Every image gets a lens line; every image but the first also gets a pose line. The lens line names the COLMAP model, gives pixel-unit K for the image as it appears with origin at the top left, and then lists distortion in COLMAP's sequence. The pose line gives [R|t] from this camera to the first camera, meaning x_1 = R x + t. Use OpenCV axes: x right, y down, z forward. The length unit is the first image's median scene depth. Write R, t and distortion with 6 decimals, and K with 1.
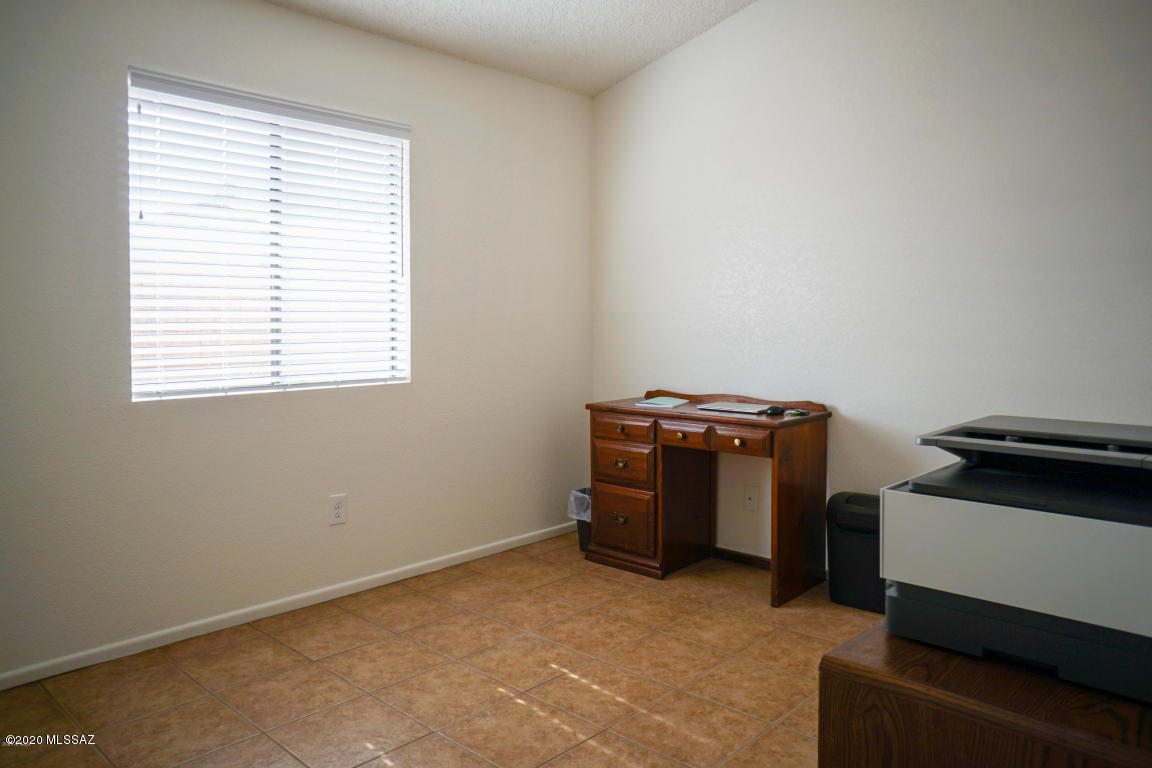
lens RADIAL K [[798.6, 0, 568.0], [0, 798.6, 377.9], [0, 0, 1]] dist [-0.057520, 0.081769]
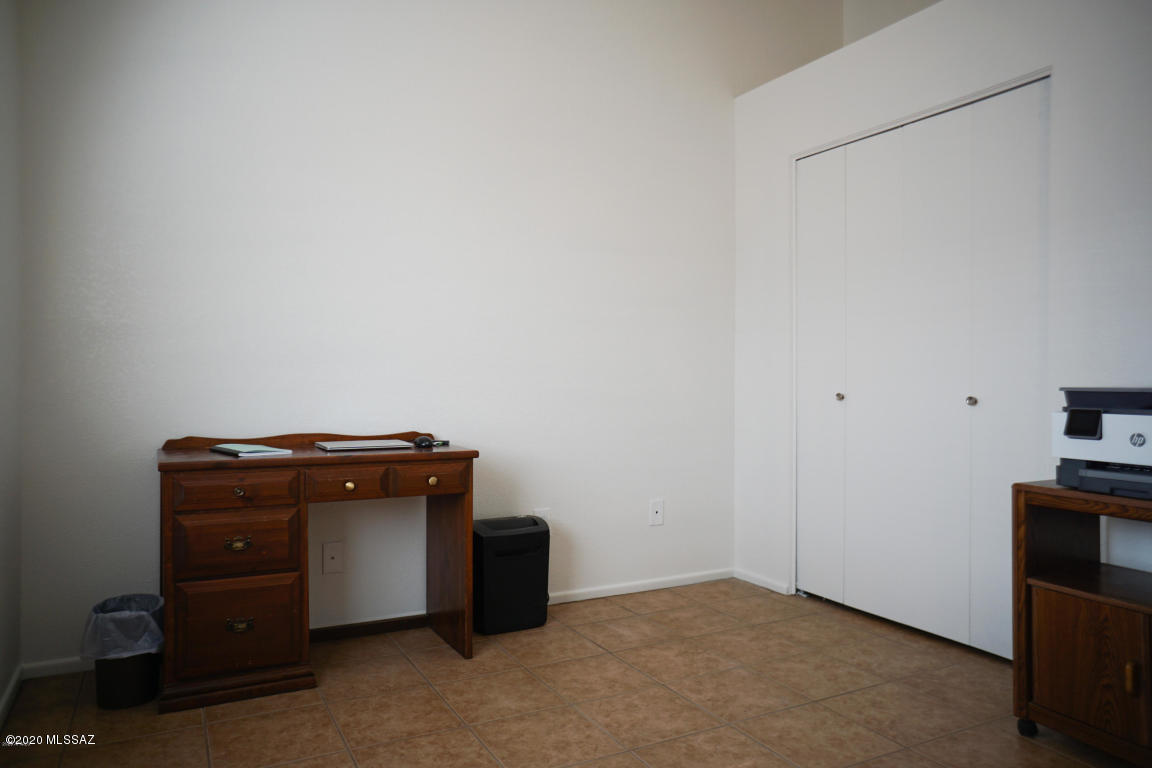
lens RADIAL K [[798.6, 0, 570.0], [0, 798.6, 384.1], [0, 0, 1]] dist [-0.057520, 0.081769]
pose [[0.327838, -0.009874, 0.944682, -0.546917], [0.055918, 0.998395, -0.008970, -0.007378], [-0.943078, 0.055765, 0.327864, 0.576492]]
